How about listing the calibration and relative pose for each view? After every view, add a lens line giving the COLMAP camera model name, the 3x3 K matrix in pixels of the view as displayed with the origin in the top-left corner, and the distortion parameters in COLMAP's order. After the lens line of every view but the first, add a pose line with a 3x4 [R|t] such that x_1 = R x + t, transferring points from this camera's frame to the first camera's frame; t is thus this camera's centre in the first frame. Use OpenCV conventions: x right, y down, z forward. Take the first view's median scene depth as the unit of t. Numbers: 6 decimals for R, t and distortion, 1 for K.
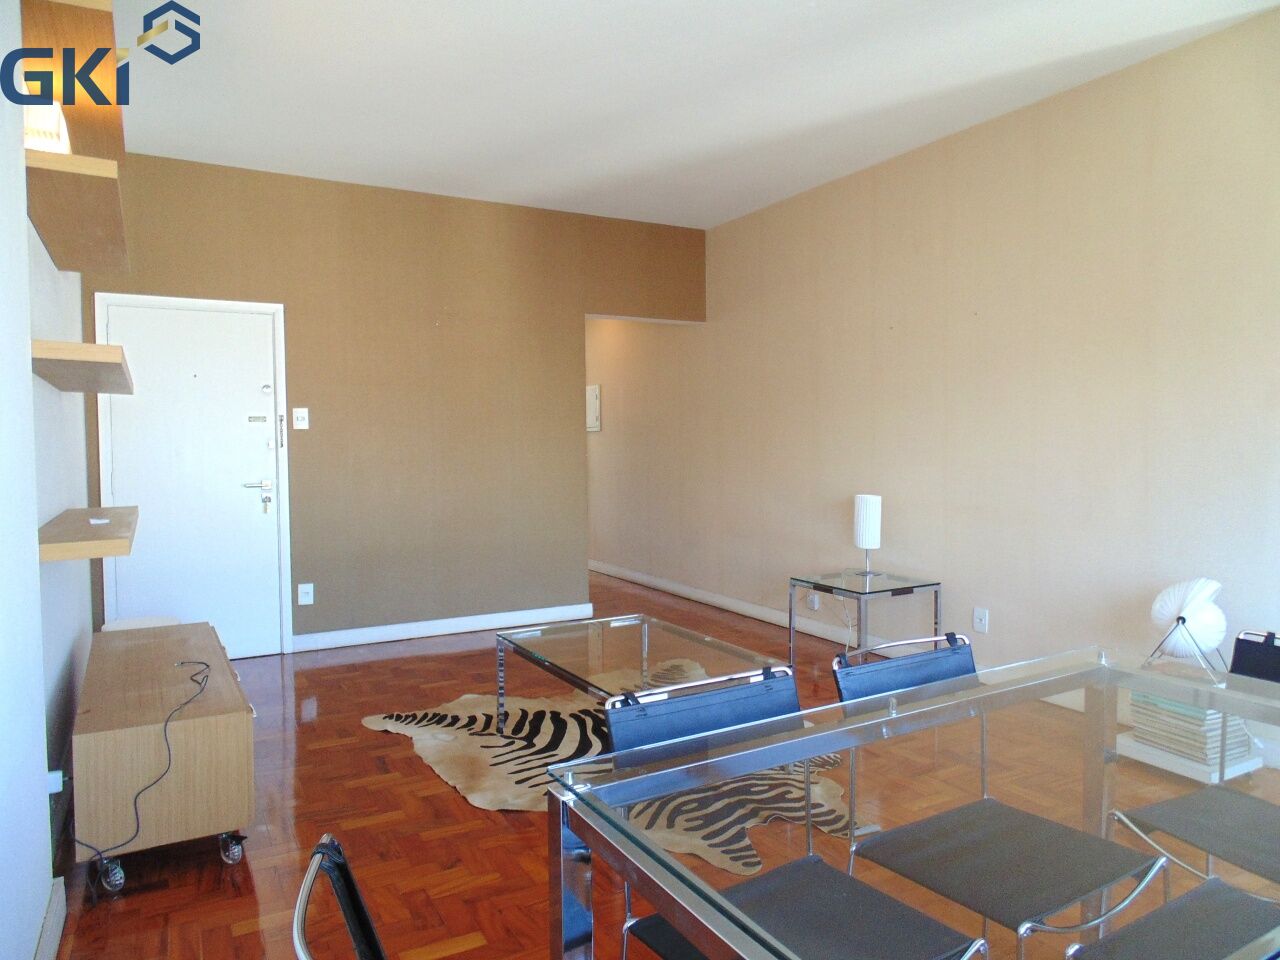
lens RADIAL K [[853.4, 0, 656.9], [0, 853.4, 478.6], [0, 0, 1]] dist [-0.010415, -0.000788]
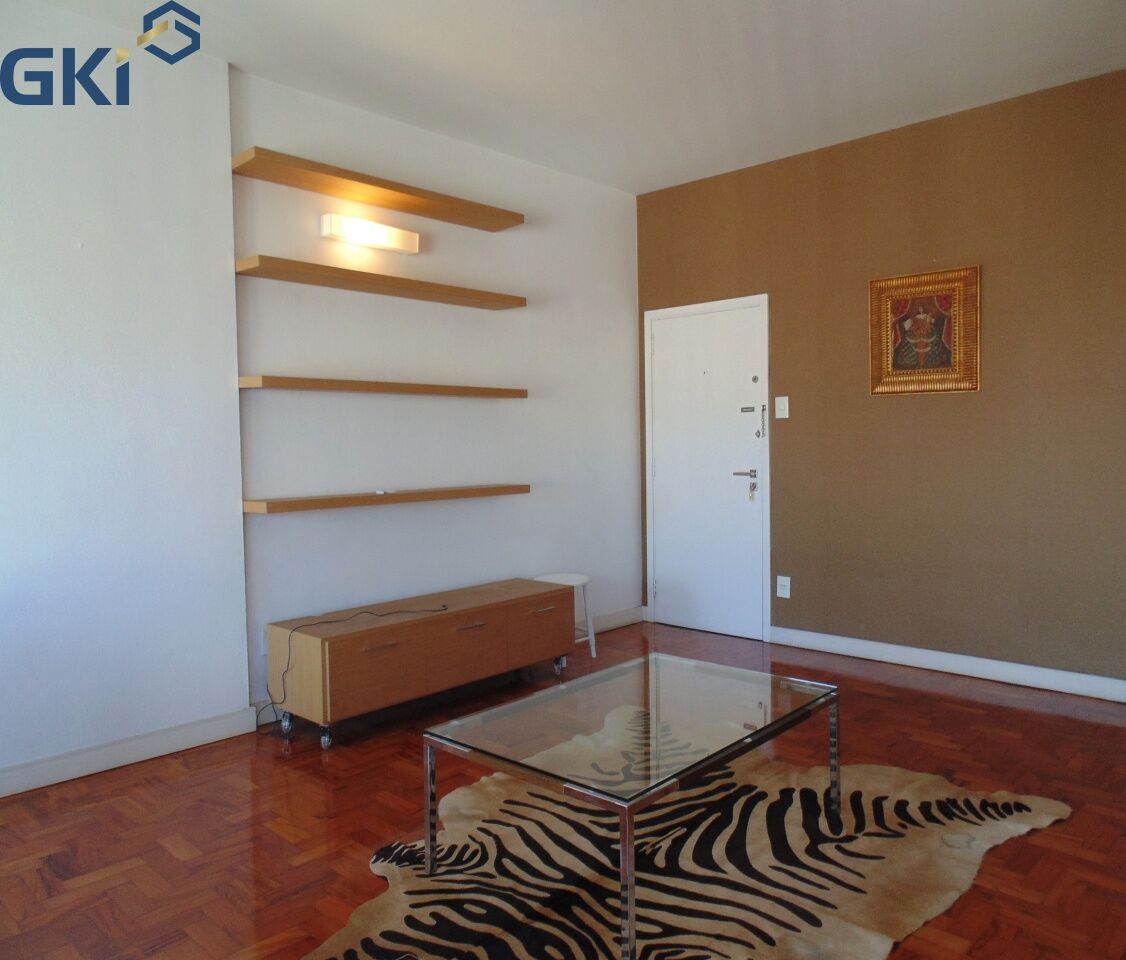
lens RADIAL K [[853.8, 0, 595.8], [0, 853.8, 476.2], [0, 0, 1]] dist [-0.006482, -0.006131]
pose [[0.305762, 0.045520, -0.951019, 0.579504], [-0.031271, 0.998798, 0.037753, -0.028039], [0.951594, 0.018196, 0.306818, 0.633360]]
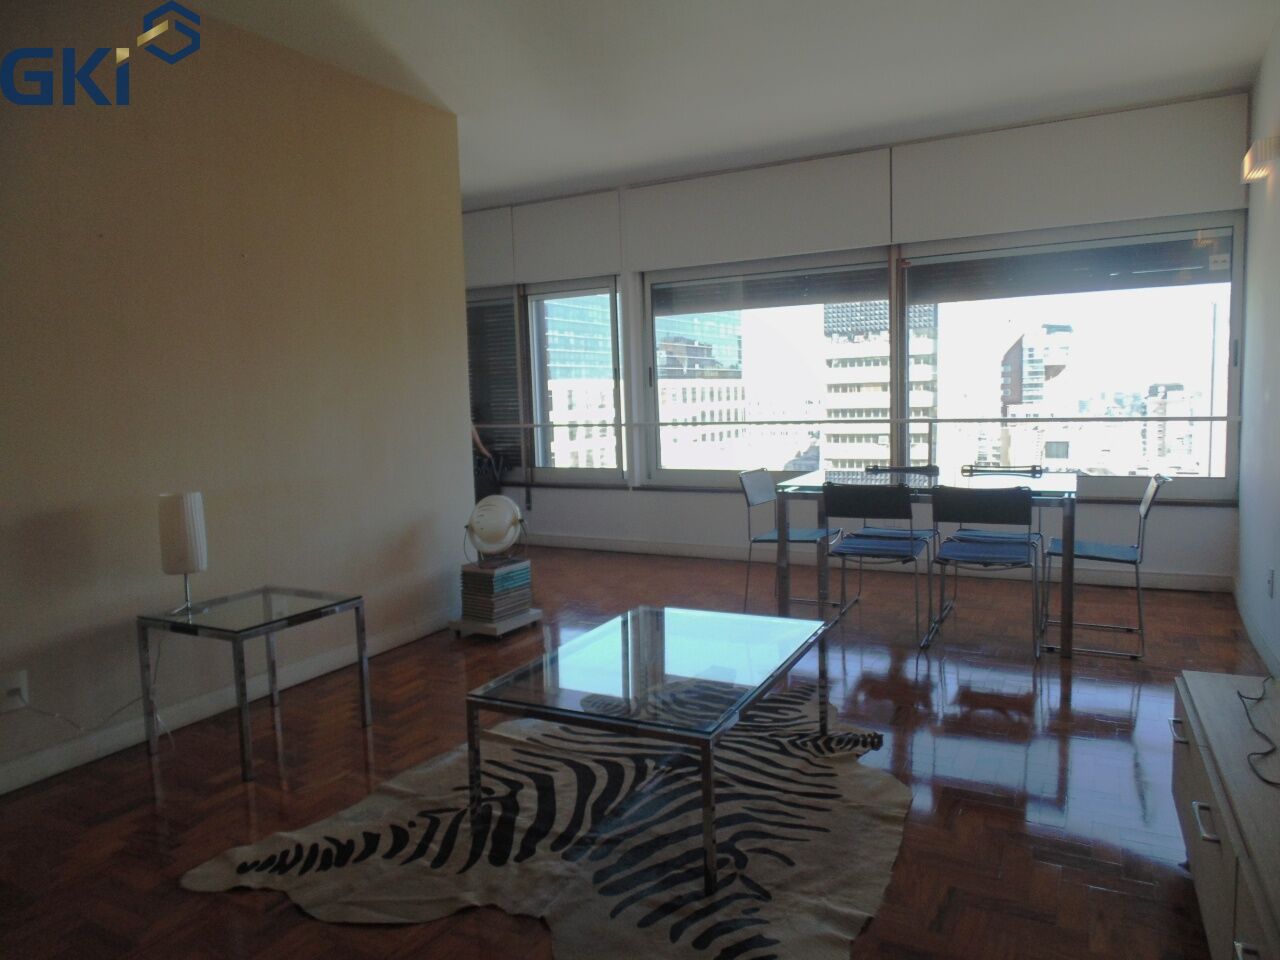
lens RADIAL K [[853.4, 0, 649.8], [0, 853.4, 478.2], [0, 0, 1]] dist [-0.010415, -0.000788]
pose [[-0.533930, -0.054033, 0.843800, -0.595265], [0.072541, 0.991349, 0.109383, -0.045635], [-0.842411, 0.119613, -0.525392, 1.232377]]
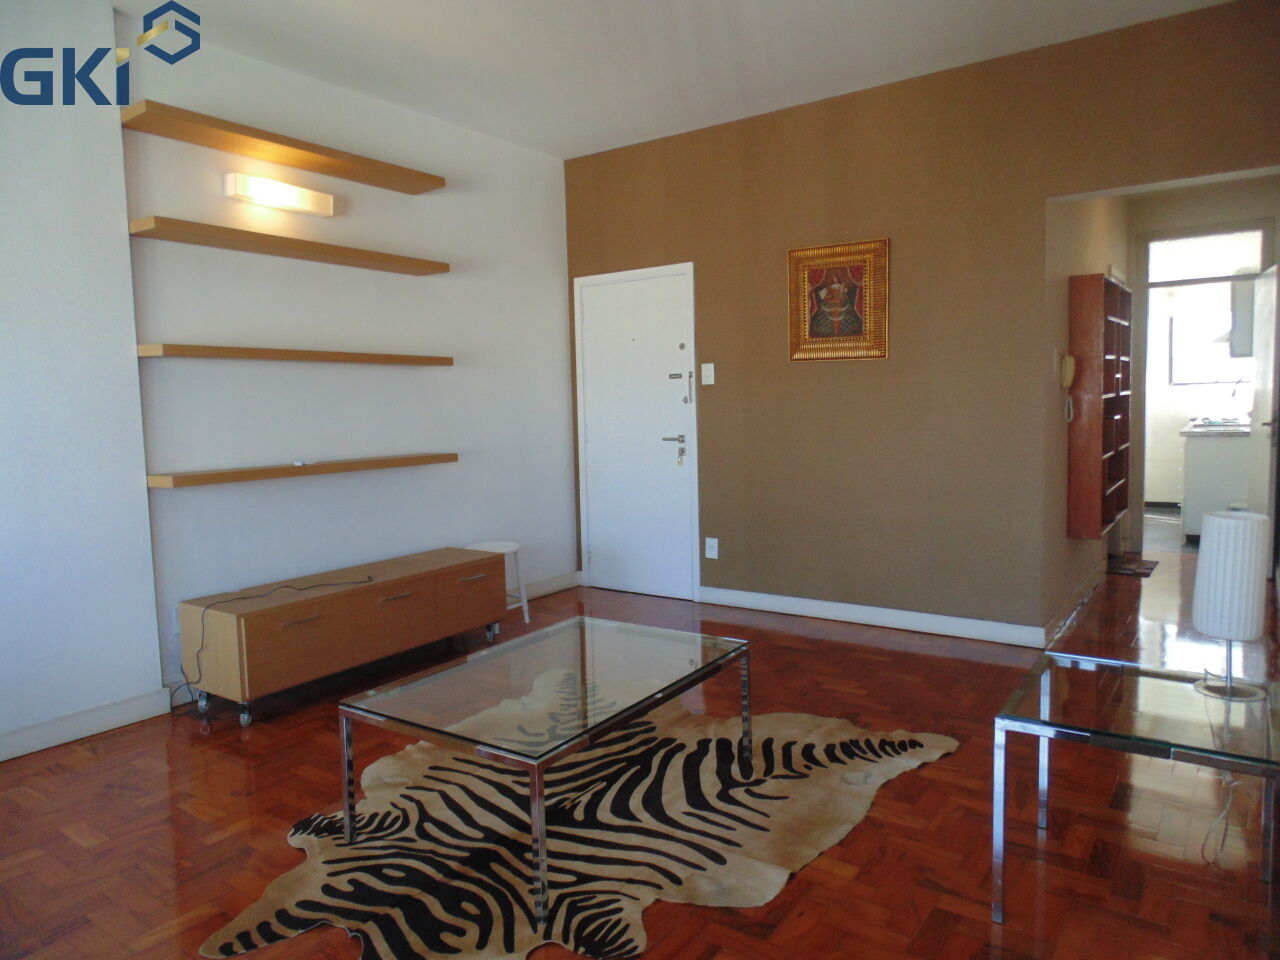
lens RADIAL K [[853.4, 0, 653.2], [0, 853.4, 476.0], [0, 0, 1]] dist [-0.010415, -0.000788]
pose [[0.424939, 0.077309, -0.901915, 0.602256], [-0.022173, 0.996936, 0.075008, -0.031487], [0.904950, -0.011876, 0.425352, 0.653226]]
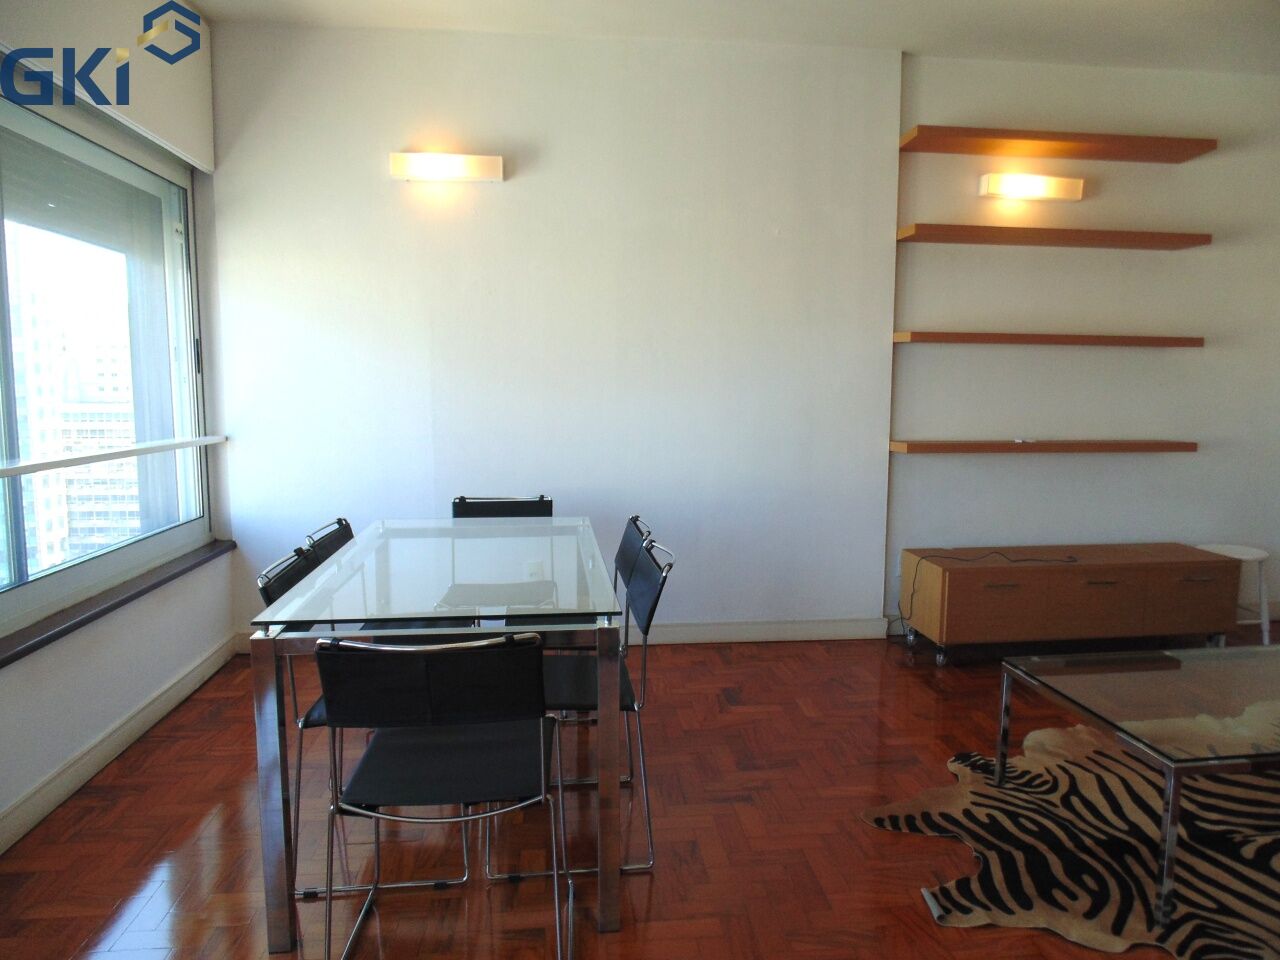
lens RADIAL K [[853.4, 0, 656.9], [0, 853.4, 480.6], [0, 0, 1]] dist [-0.010415, -0.000788]
pose [[-0.397663, 0.110162, -0.910894, 0.677666], [-0.043036, 0.989434, 0.138449, -0.040545], [0.916522, 0.094257, -0.388721, 0.705021]]
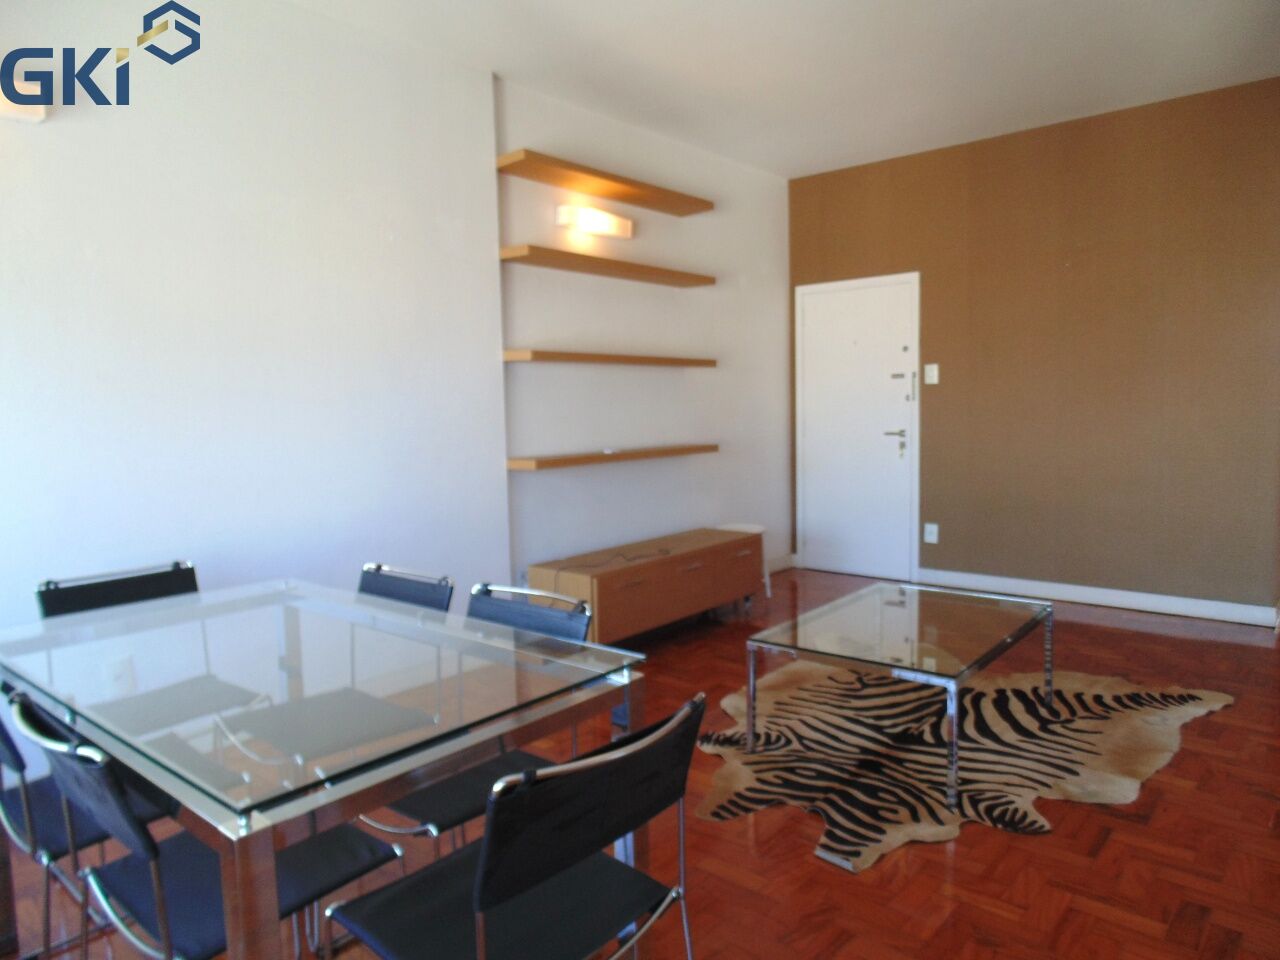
lens RADIAL K [[853.4, 0, 655.9], [0, 853.4, 476.8], [0, 0, 1]] dist [-0.010415, -0.000788]
pose [[0.337906, 0.083040, -0.937509, 0.645334], [-0.024051, 0.996537, 0.079599, -0.022155], [0.940873, -0.004349, 0.338733, 0.370861]]
